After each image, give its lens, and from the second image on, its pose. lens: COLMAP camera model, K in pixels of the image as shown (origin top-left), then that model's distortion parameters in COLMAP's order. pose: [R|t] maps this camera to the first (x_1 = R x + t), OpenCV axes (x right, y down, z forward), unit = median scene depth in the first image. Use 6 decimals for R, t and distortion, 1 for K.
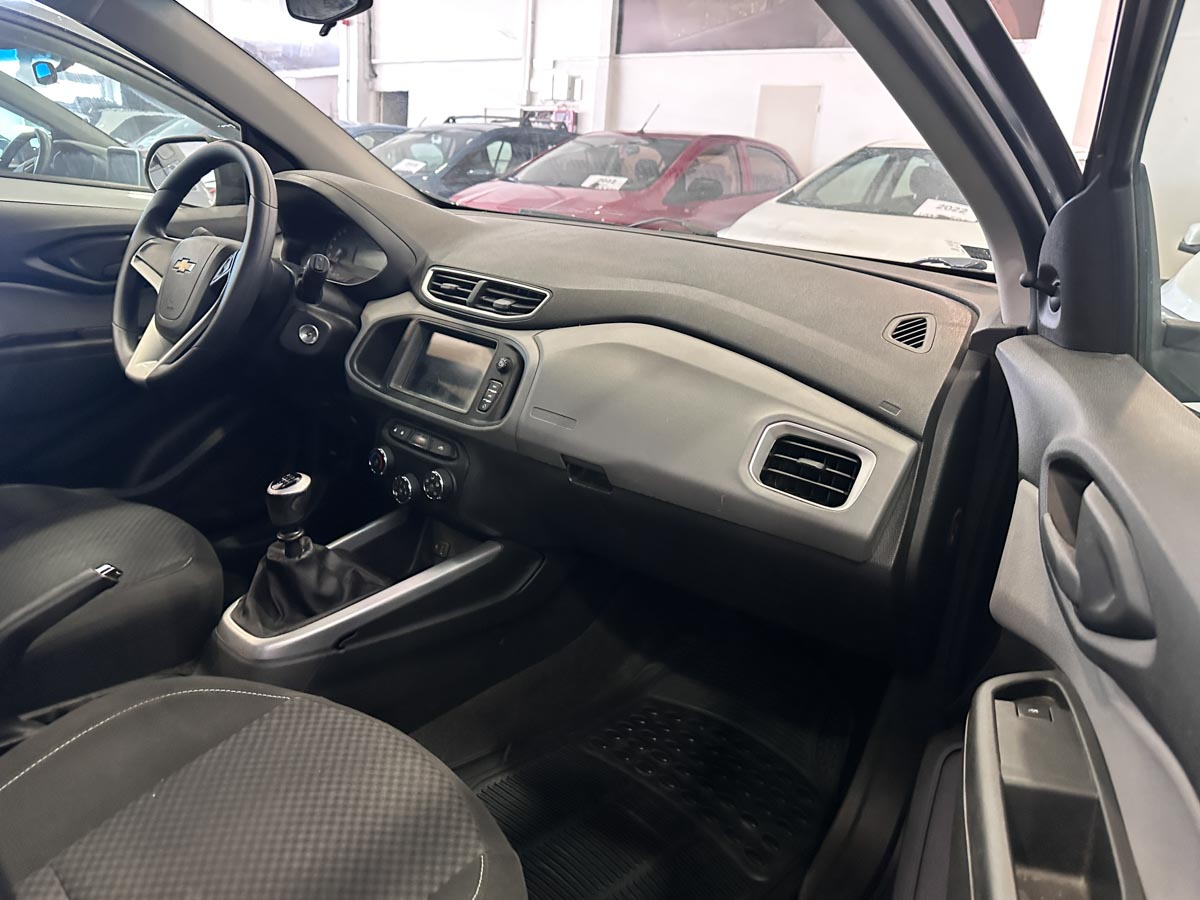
lens RADIAL K [[850.2, 0, 607.5], [0, 850.2, 446.5], [0, 0, 1]] dist [0.028605, -0.033196]
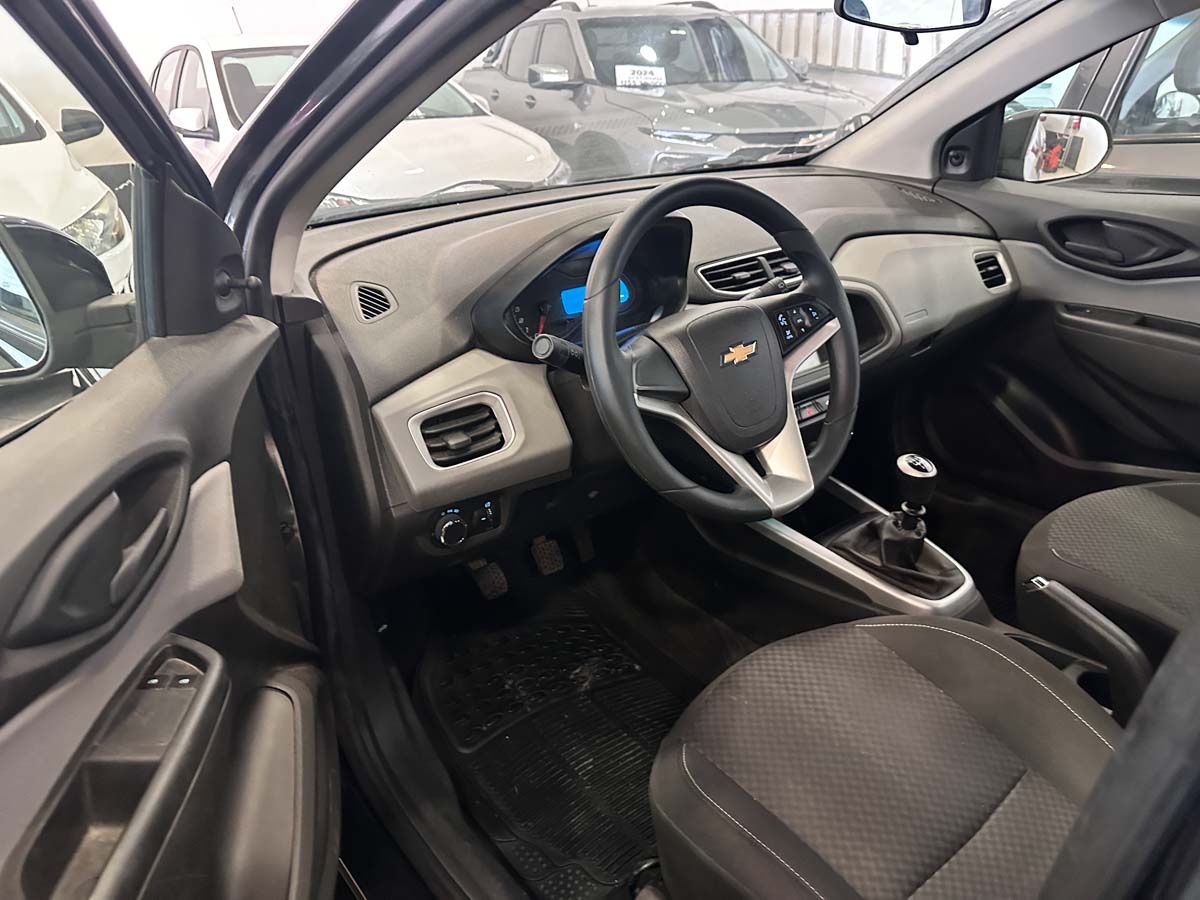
lens RADIAL K [[850.2, 0, 601.7], [0, 850.2, 460.0], [0, 0, 1]] dist [0.028605, -0.033196]
pose [[0.163846, -0.483784, 0.859714, -1.210492], [0.340957, 0.845555, 0.410835, -0.482372], [-0.925690, 0.225812, 0.303491, 0.910567]]
